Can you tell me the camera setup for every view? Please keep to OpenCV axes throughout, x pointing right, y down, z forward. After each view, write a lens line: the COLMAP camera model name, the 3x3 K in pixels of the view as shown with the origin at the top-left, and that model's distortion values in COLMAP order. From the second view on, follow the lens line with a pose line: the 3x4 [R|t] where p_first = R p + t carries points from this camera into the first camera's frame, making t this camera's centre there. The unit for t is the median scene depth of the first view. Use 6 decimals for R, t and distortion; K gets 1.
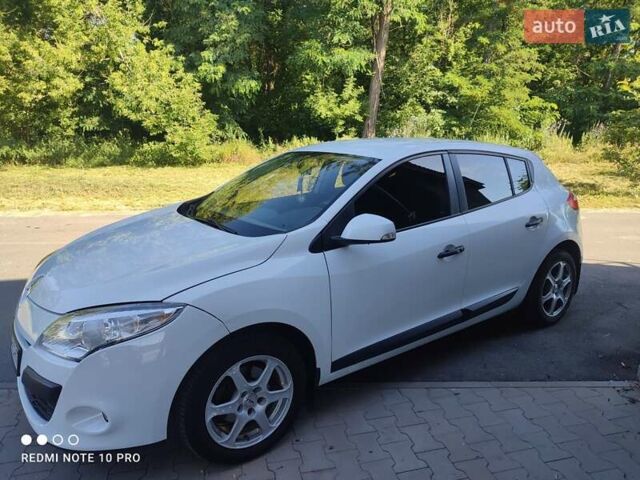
lens RADIAL K [[459.1, 0, 320.0], [0, 459.1, 240.0], [0, 0, 1]] dist [0.012200, -0.011558]
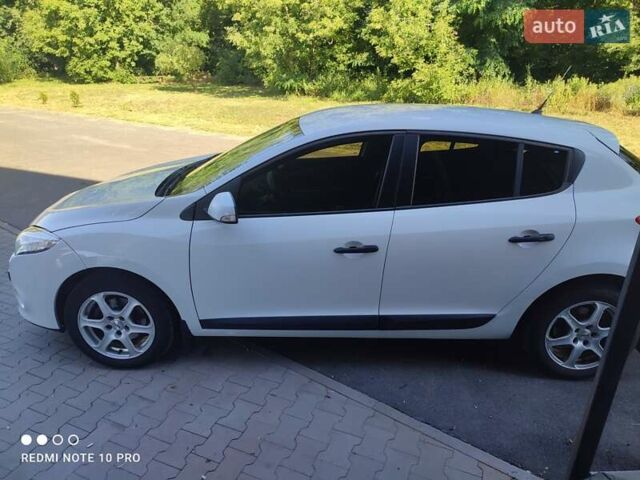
lens RADIAL K [[459.1, 0, 320.0], [0, 459.1, 240.0], [0, 0, 1]] dist [0.012200, -0.011558]
pose [[0.796451, 0.225105, -0.561243, 0.139681], [-0.144500, 0.972089, 0.184831, -0.028078], [0.587185, -0.066109, 0.806749, 0.048026]]
